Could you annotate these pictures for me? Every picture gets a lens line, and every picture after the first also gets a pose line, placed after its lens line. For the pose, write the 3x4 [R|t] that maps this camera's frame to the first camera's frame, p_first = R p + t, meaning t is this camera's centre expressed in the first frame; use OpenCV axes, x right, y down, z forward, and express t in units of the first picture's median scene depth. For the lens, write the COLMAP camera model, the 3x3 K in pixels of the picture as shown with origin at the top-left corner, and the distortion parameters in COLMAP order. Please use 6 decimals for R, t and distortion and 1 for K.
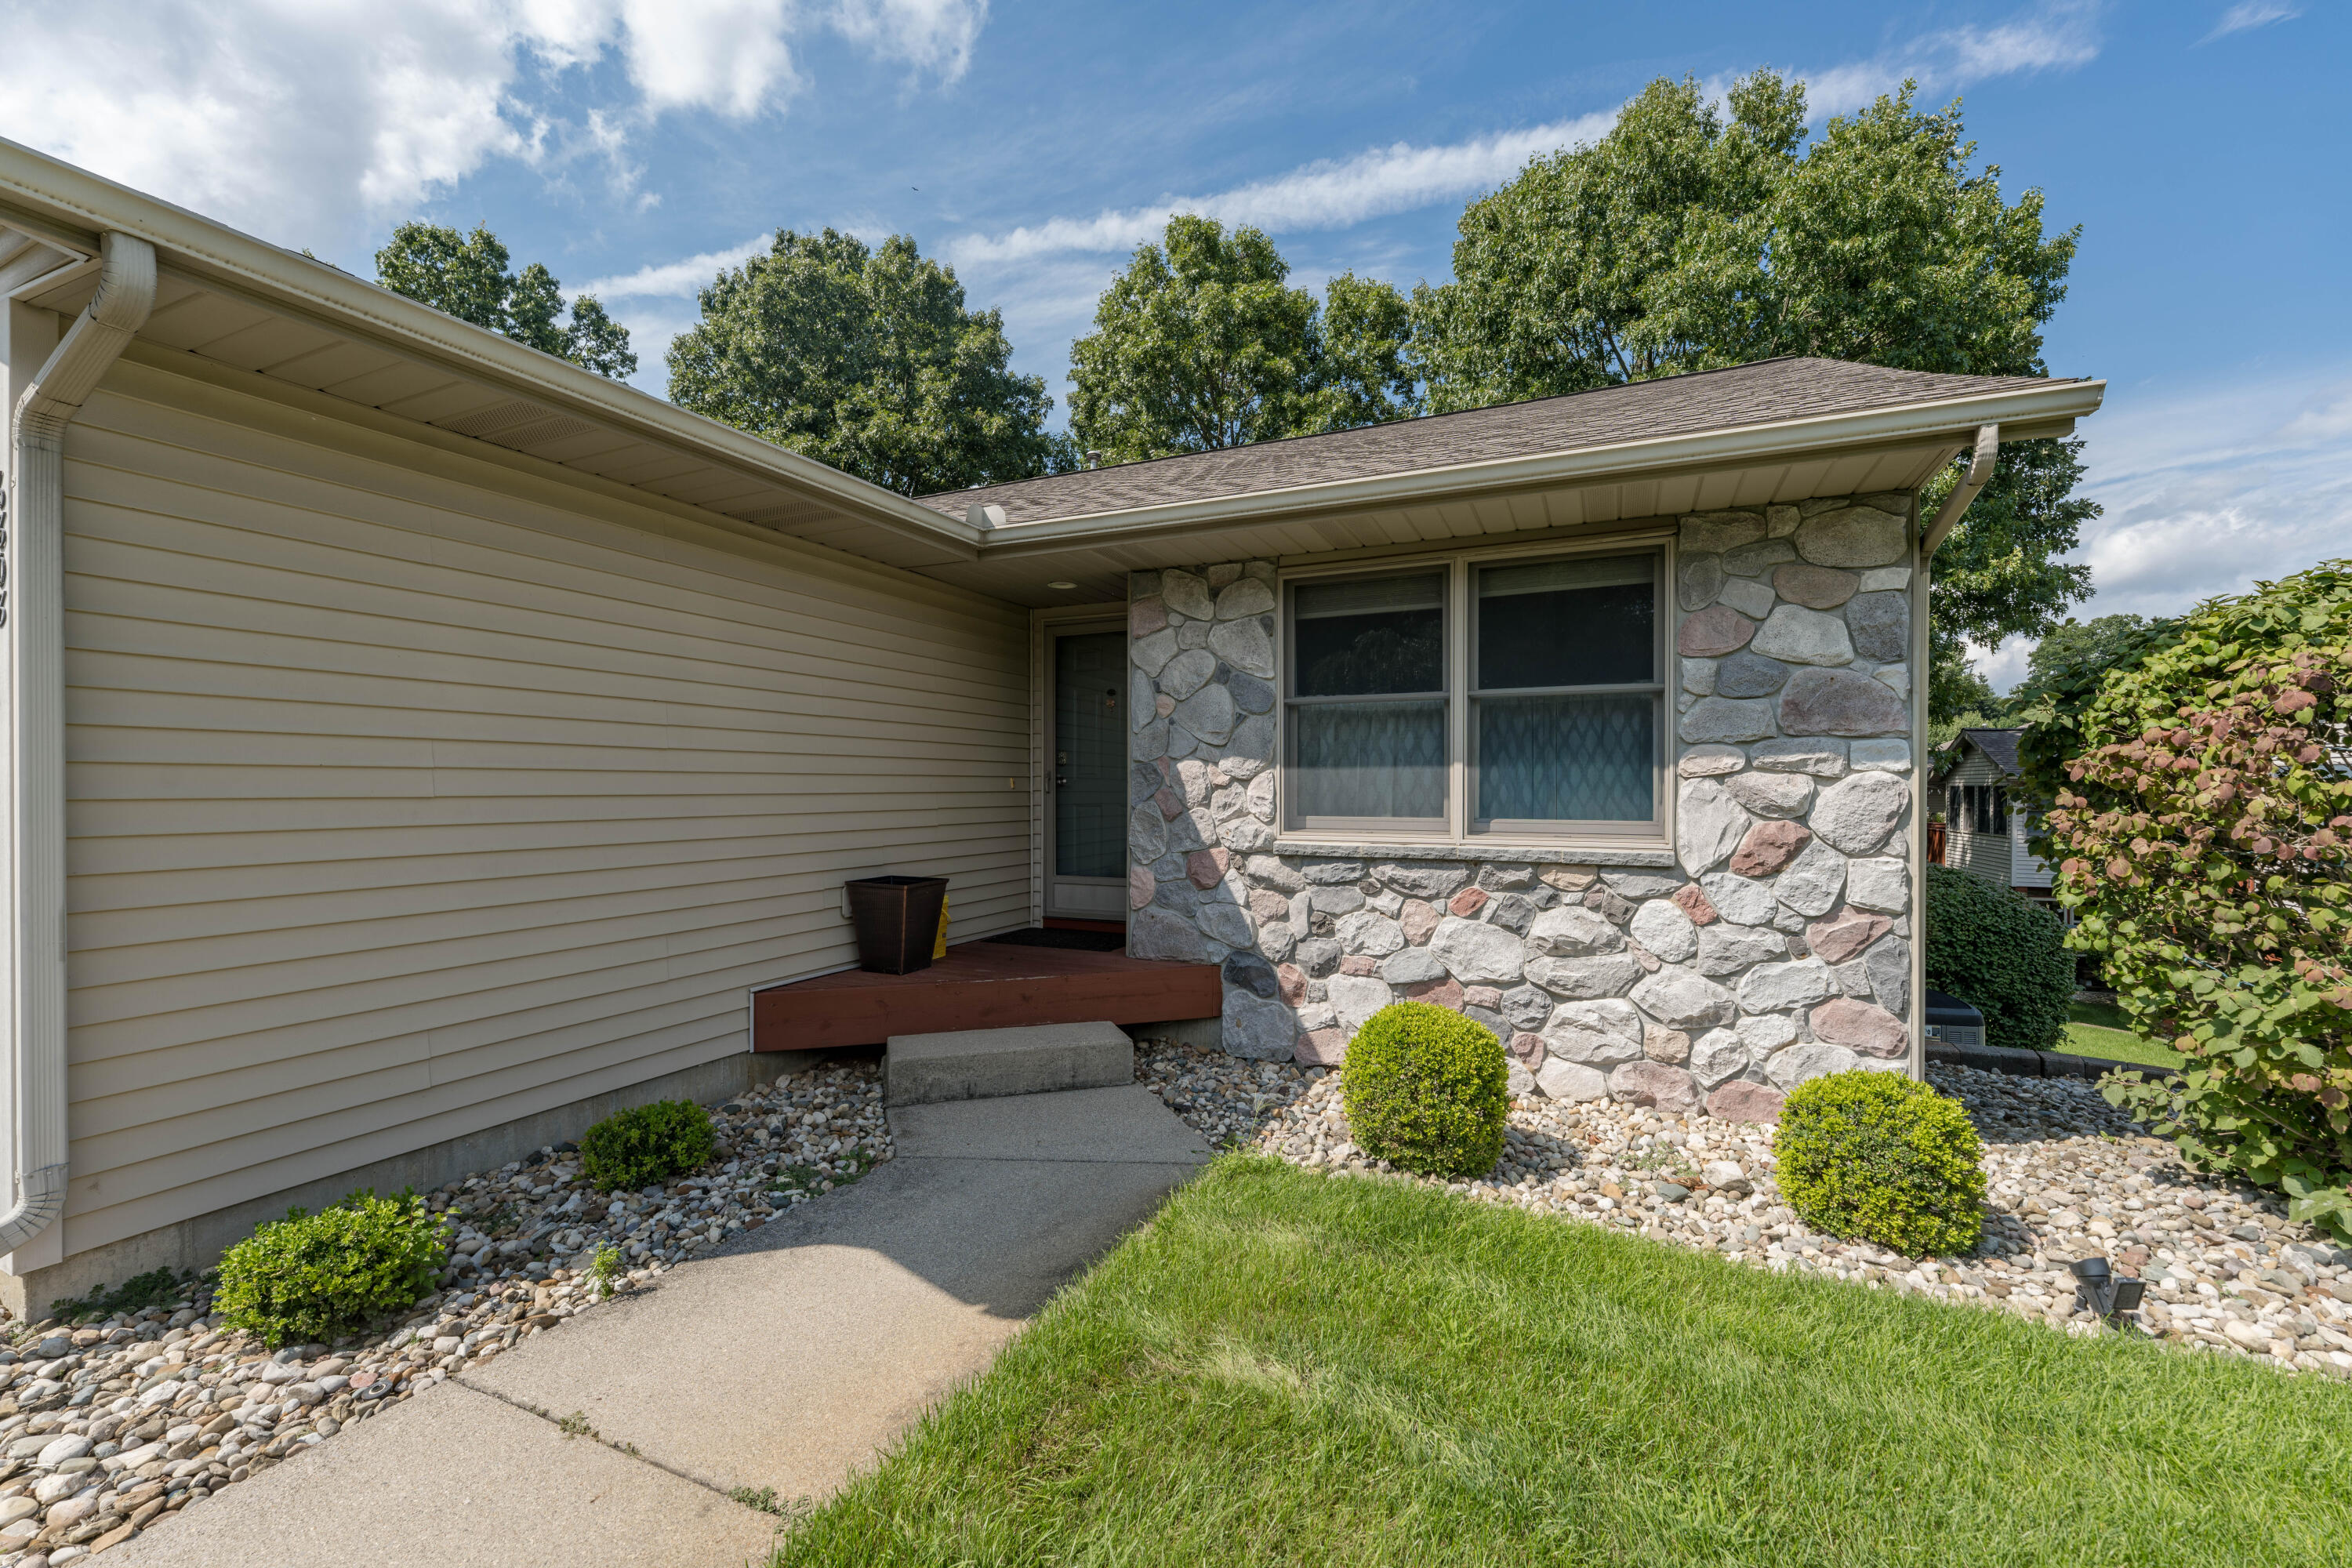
lens RADIAL K [[942.5, 0, 1178.2], [0, 942.5, 786.7], [0, 0, 1]] dist [-0.009291, 0.001062]
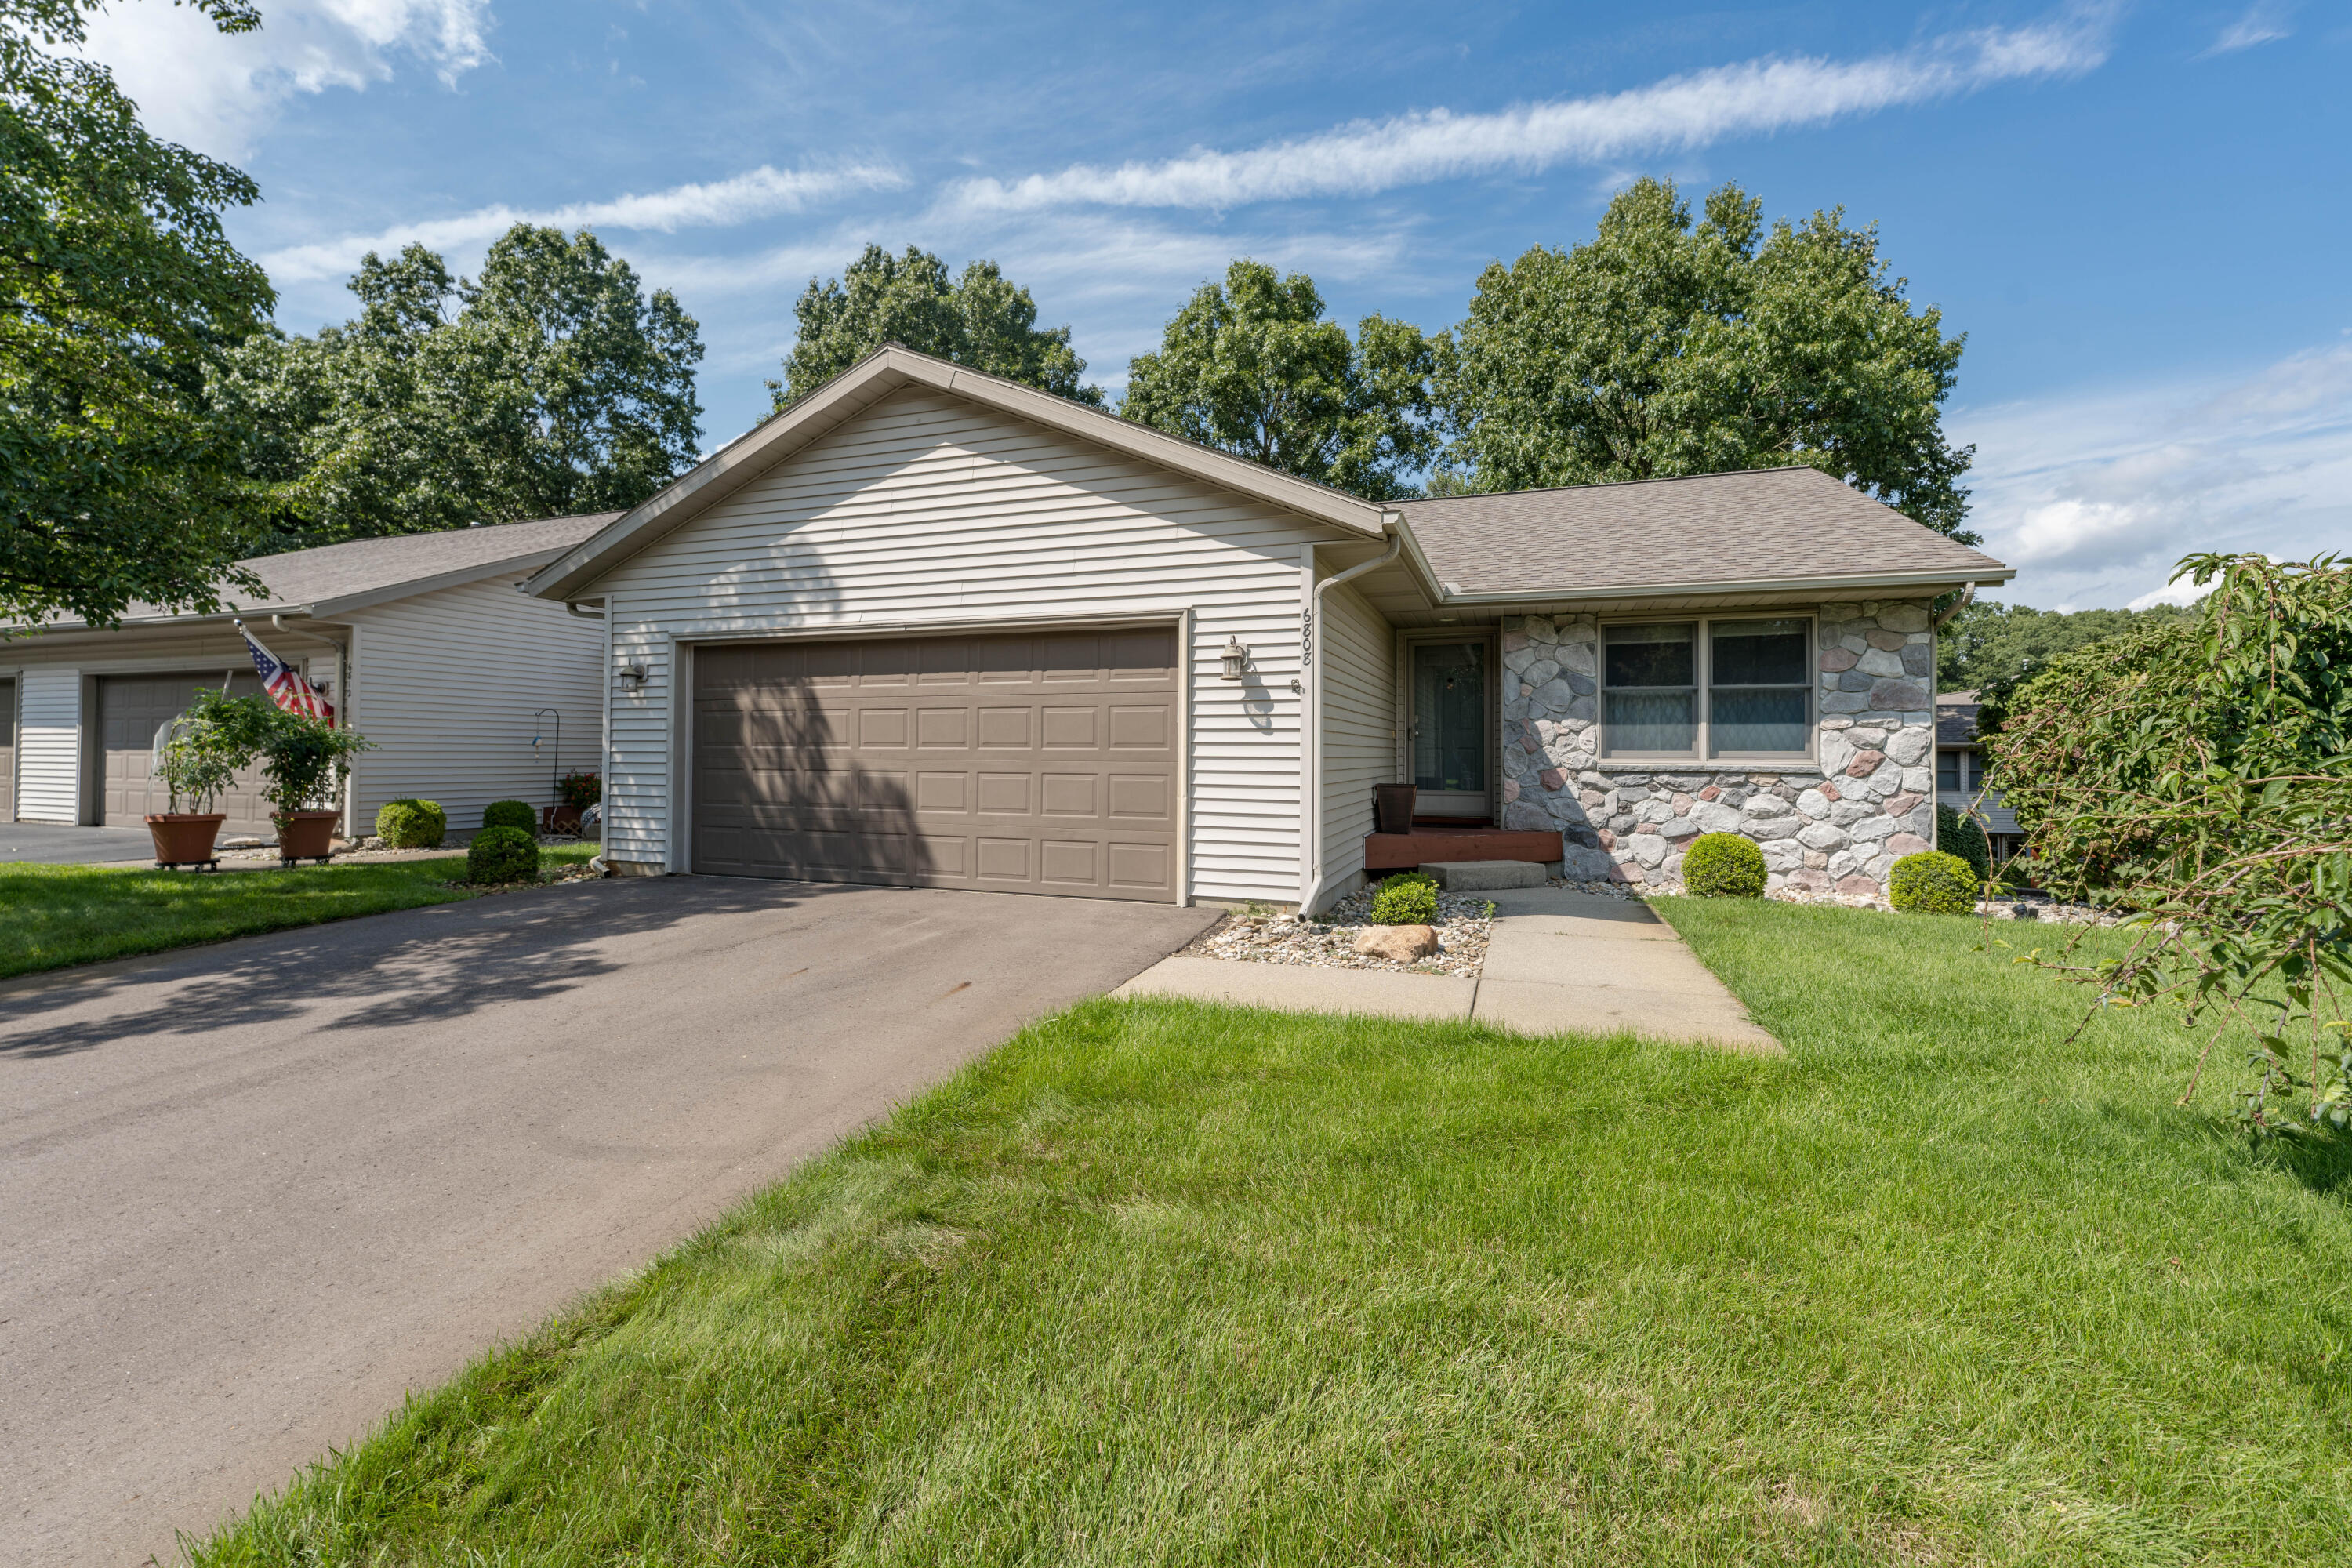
lens RADIAL K [[942.5, 0, 1175.9], [0, 942.5, 736.0], [0, 0, 1]] dist [-0.009291, 0.001062]
pose [[0.997036, 0.007882, 0.076530, -0.847313], [-0.006360, 0.999778, -0.020108, 0.044131], [-0.076671, 0.019561, 0.996865, -0.773120]]
